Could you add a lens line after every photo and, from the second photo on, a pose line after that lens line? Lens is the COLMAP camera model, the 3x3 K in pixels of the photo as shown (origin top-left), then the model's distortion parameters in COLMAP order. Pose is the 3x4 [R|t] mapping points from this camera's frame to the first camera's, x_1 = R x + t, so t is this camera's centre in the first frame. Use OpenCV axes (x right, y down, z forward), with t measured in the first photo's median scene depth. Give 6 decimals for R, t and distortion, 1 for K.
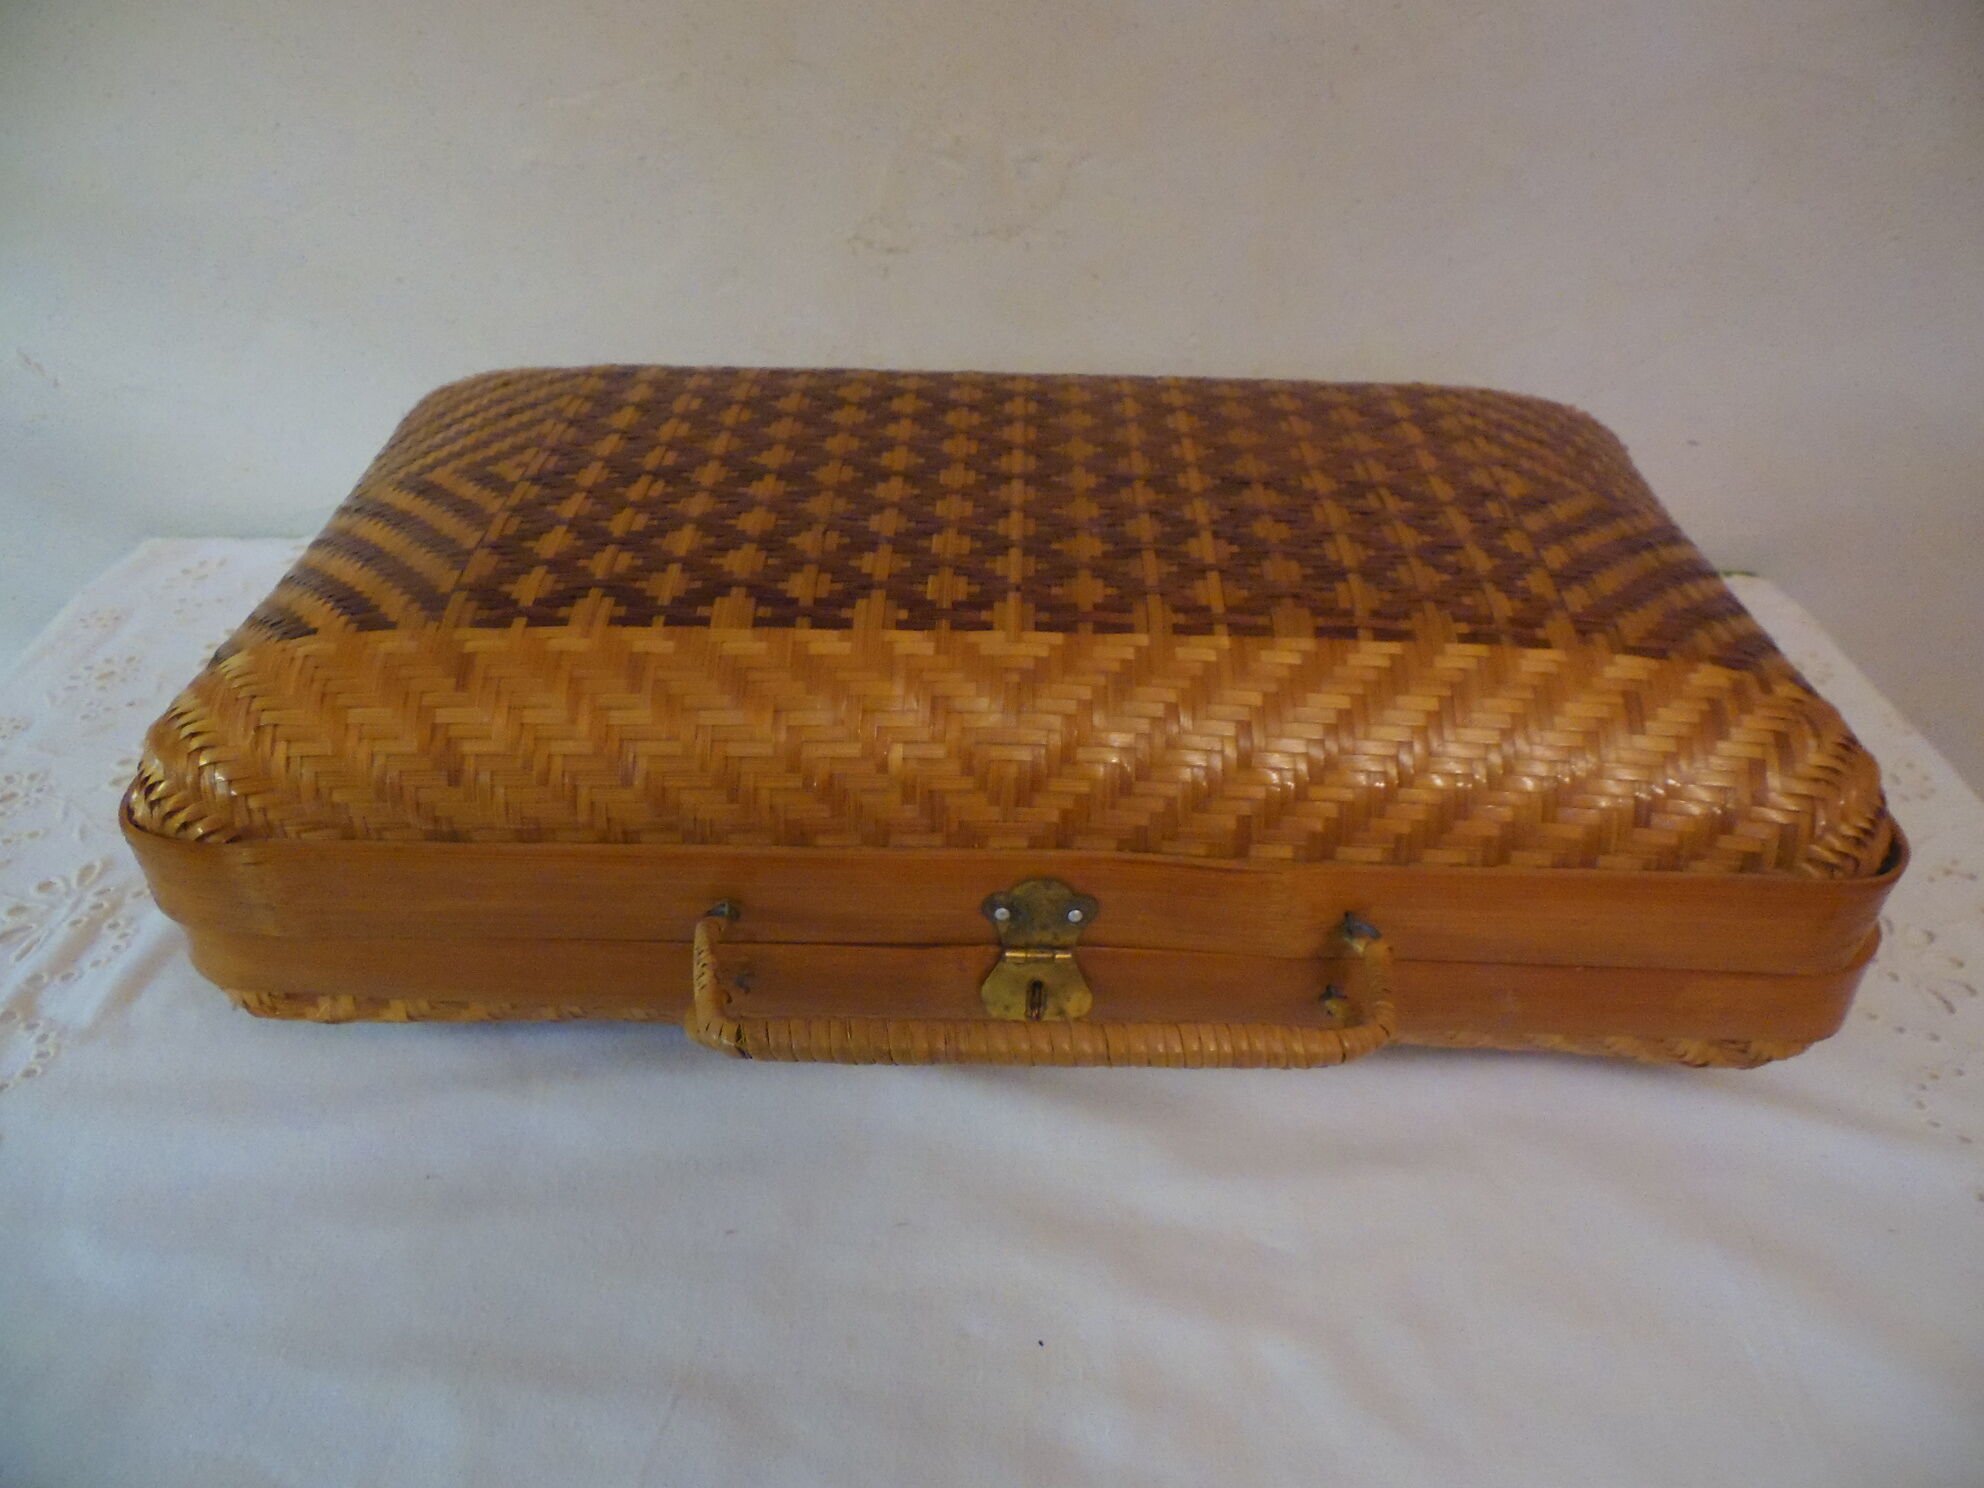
lens RADIAL K [[1455.3, 0, 992.0], [0, 1455.3, 744.0], [0, 0, 1]] dist [-0.010529, -0.003130]
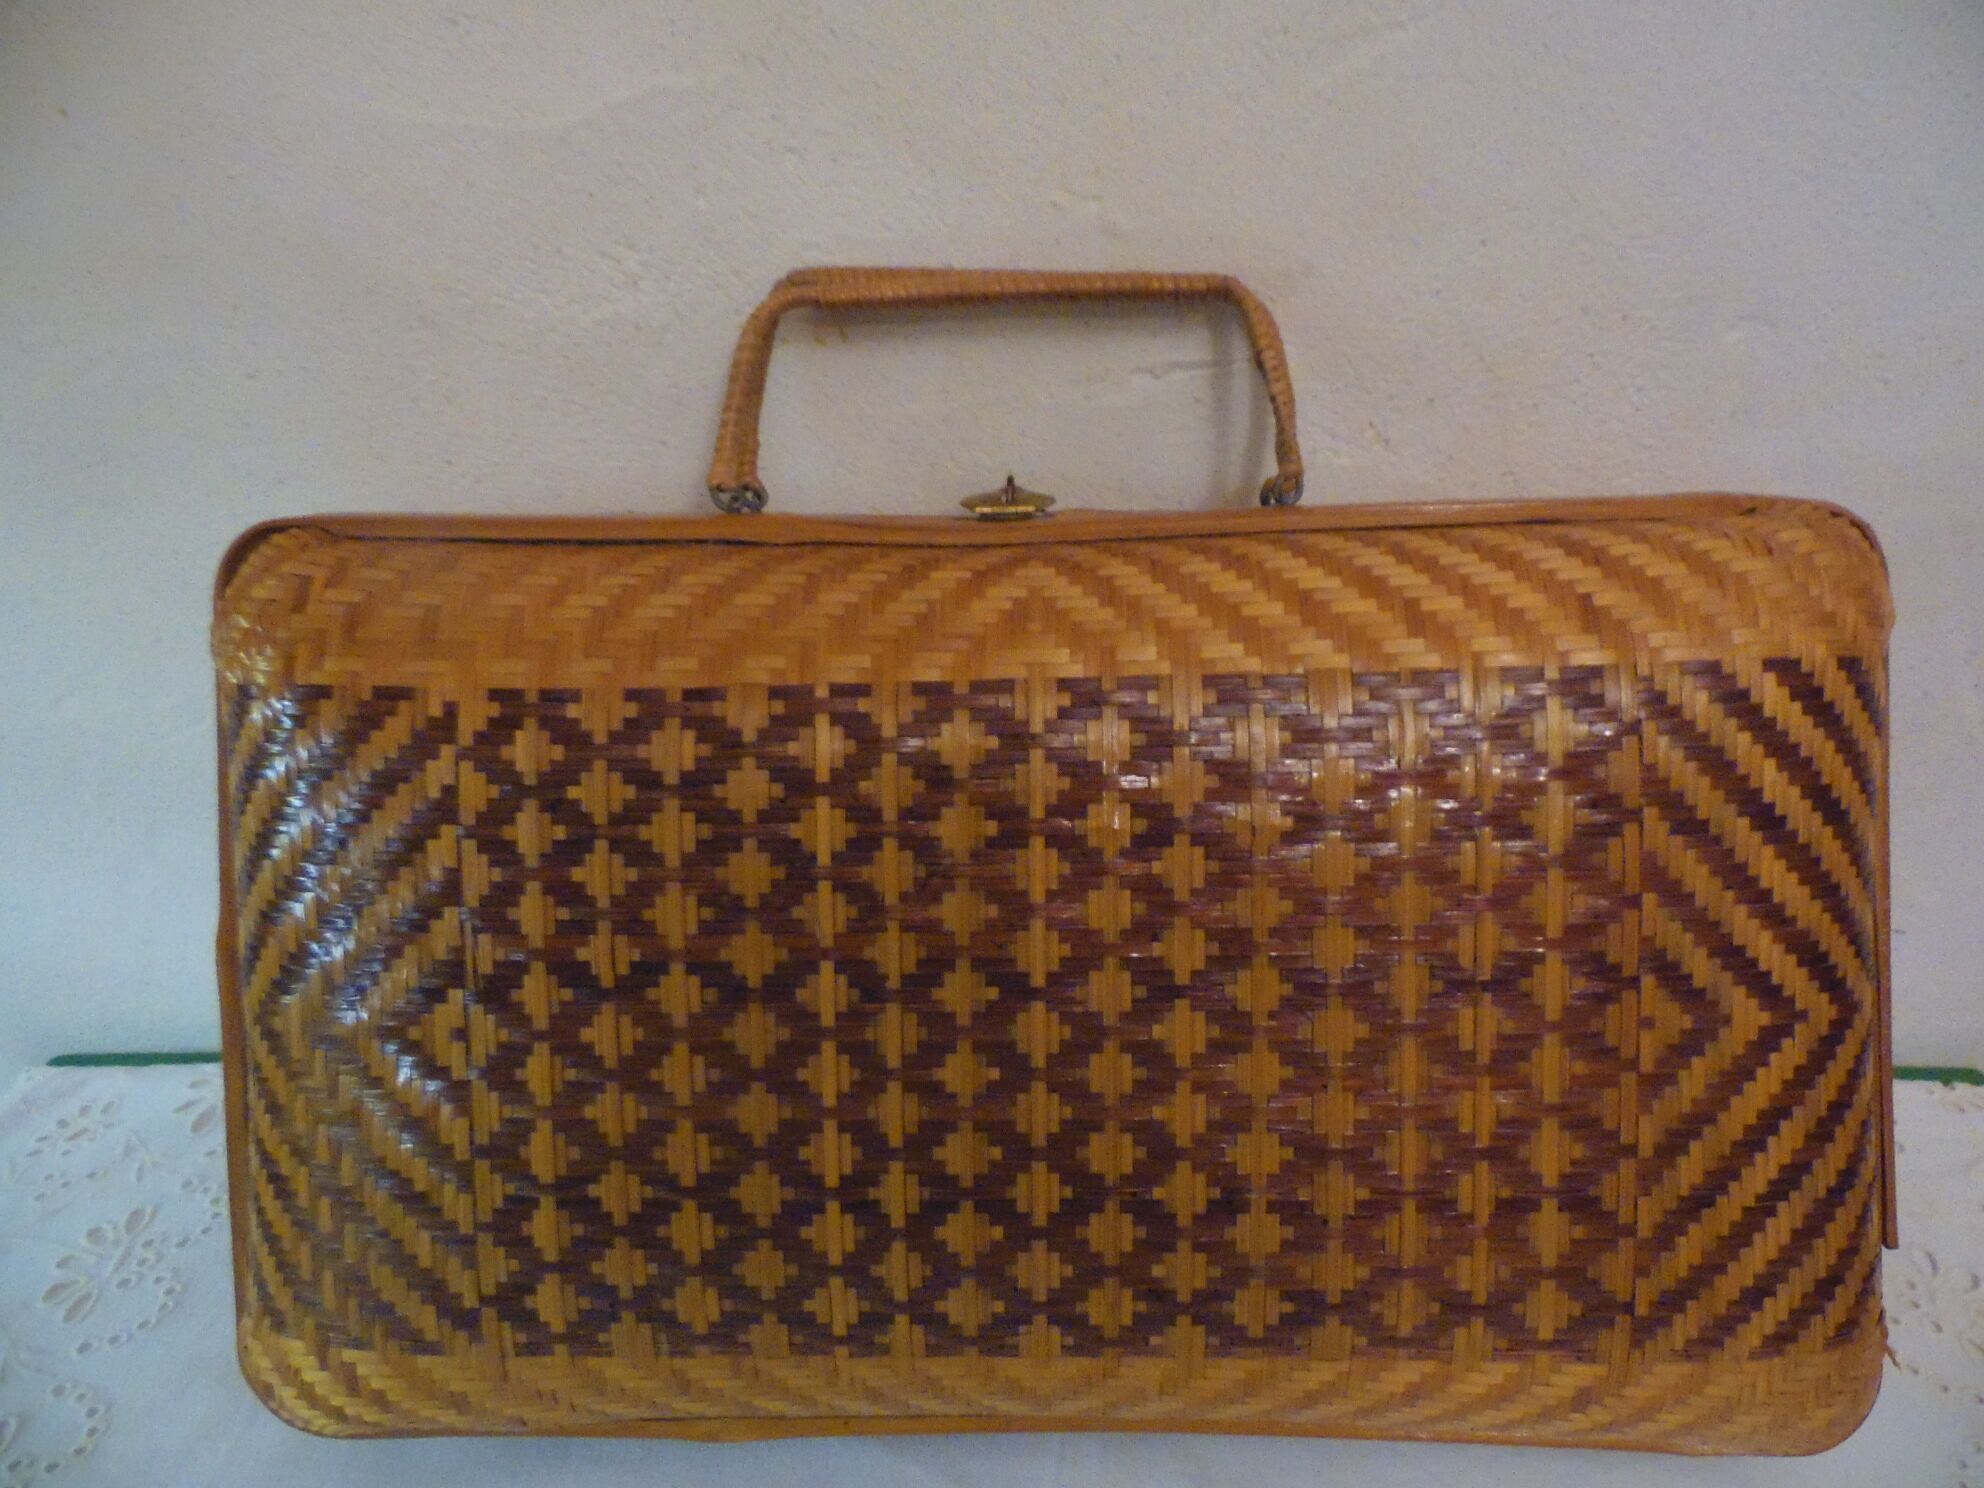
lens RADIAL K [[1455.3, 0, 992.0], [0, 1455.3, 744.0], [0, 0, 1]] dist [-0.010529, -0.003130]
pose [[-0.999151, 0.039851, 0.010457, 0.035493], [-0.016860, -0.627055, 0.778793, -0.871811], [0.037593, 0.777955, 0.627194, 0.428878]]
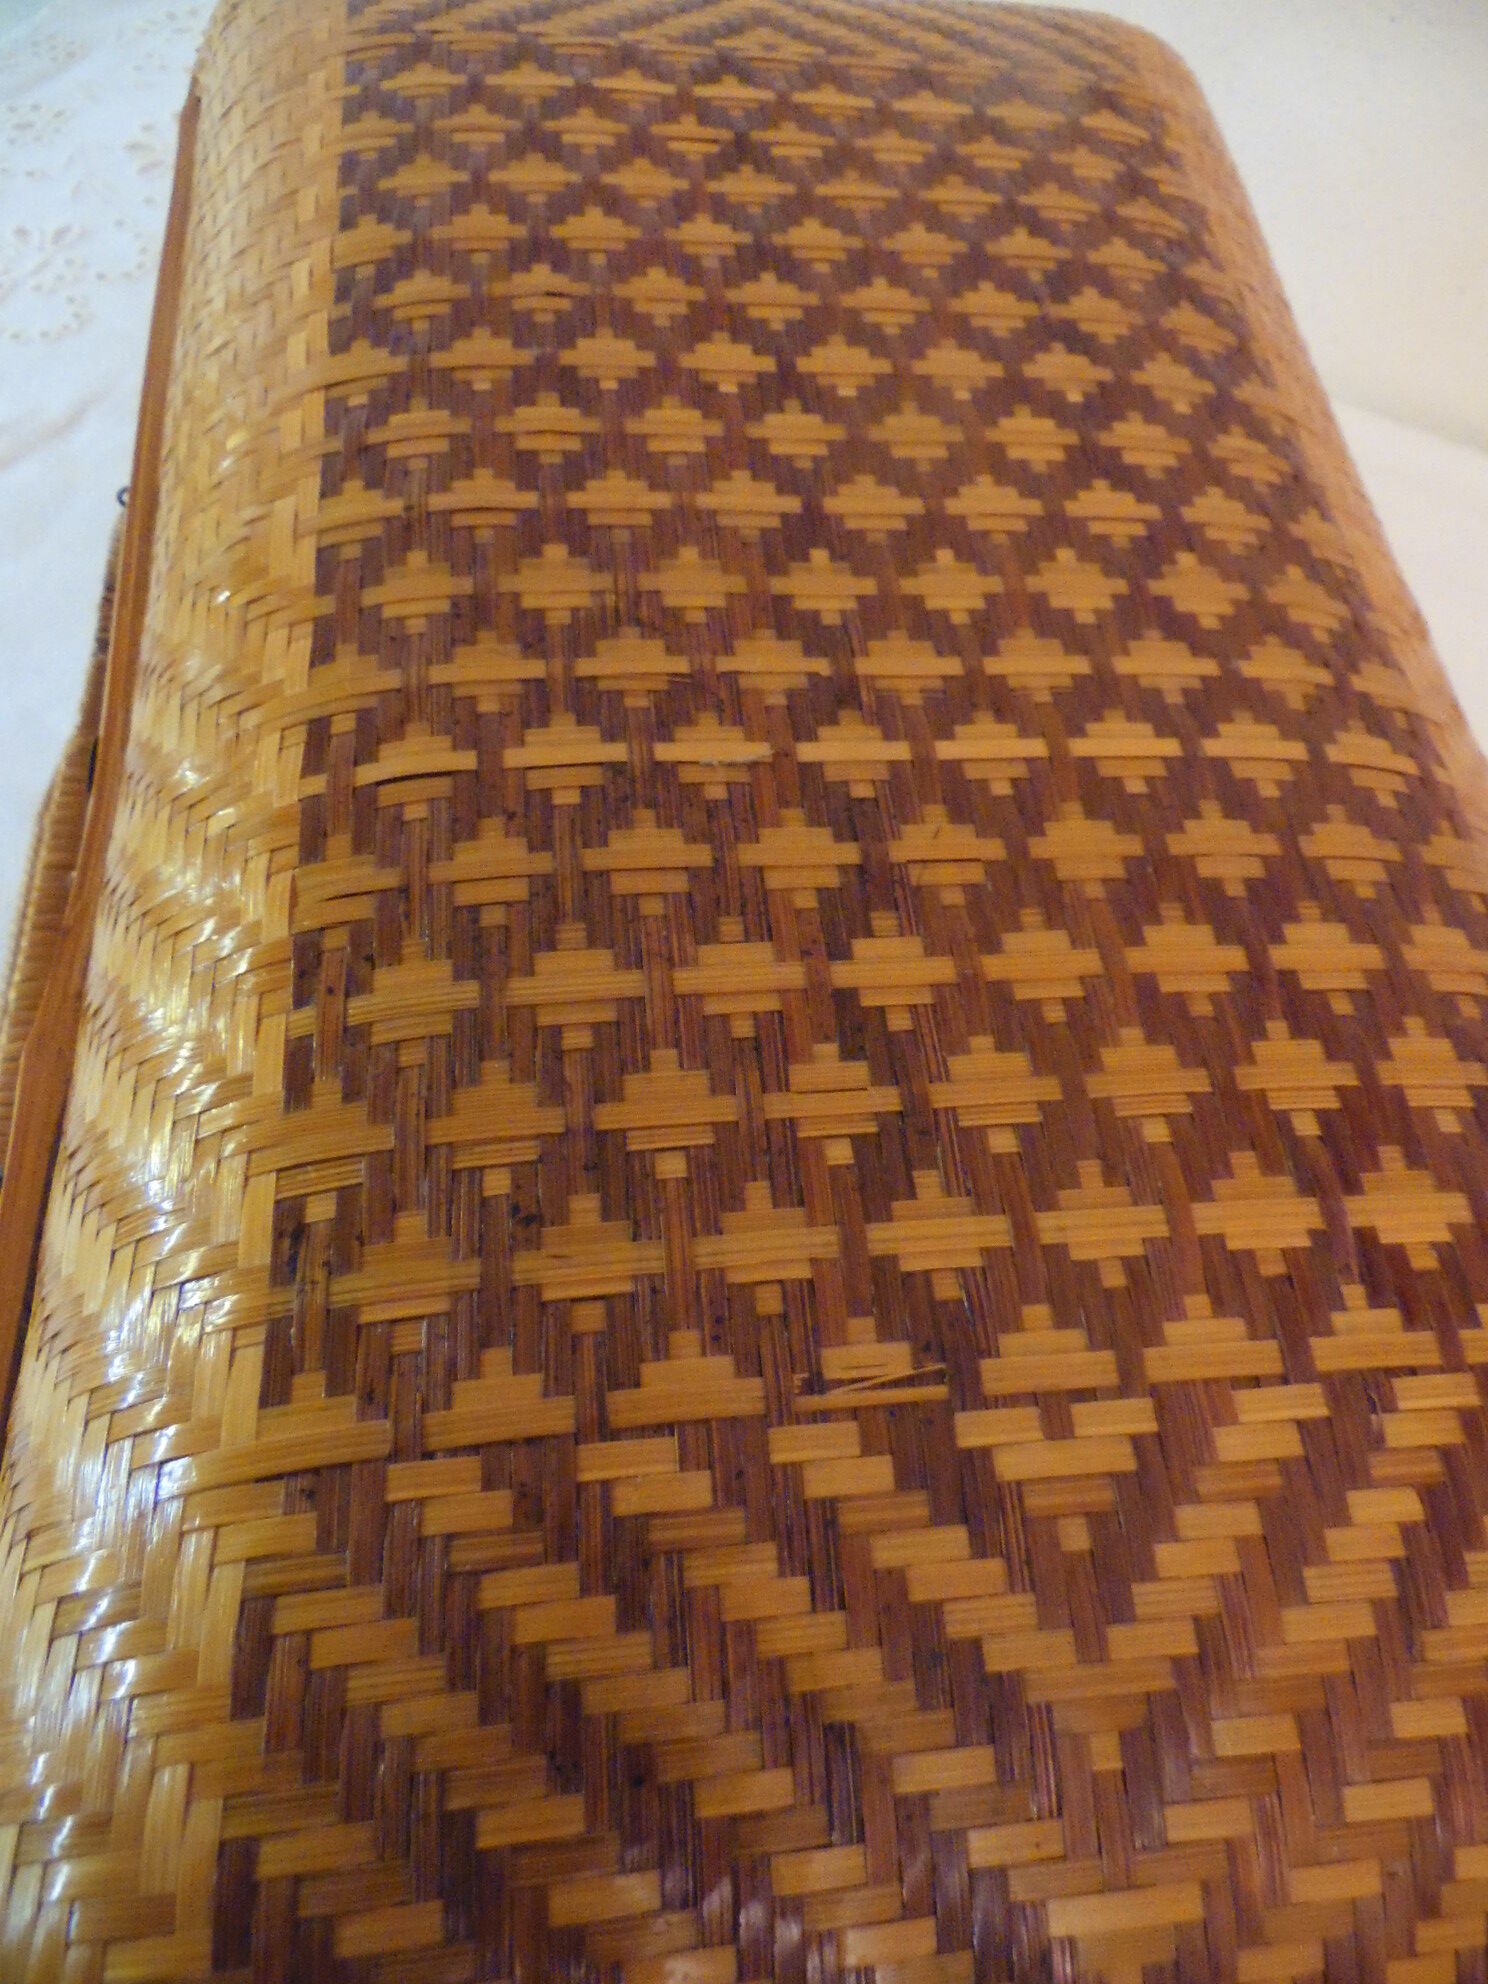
lens RADIAL K [[1455.3, 0, 744.0], [0, 1455.3, 992.0], [0, 0, 1]] dist [-0.010529, -0.003130]
pose [[0.125795, 0.843127, -0.522793, 0.528966], [-0.662547, 0.463628, 0.588286, -0.470612], [0.738381, 0.272372, 0.616934, 0.818952]]
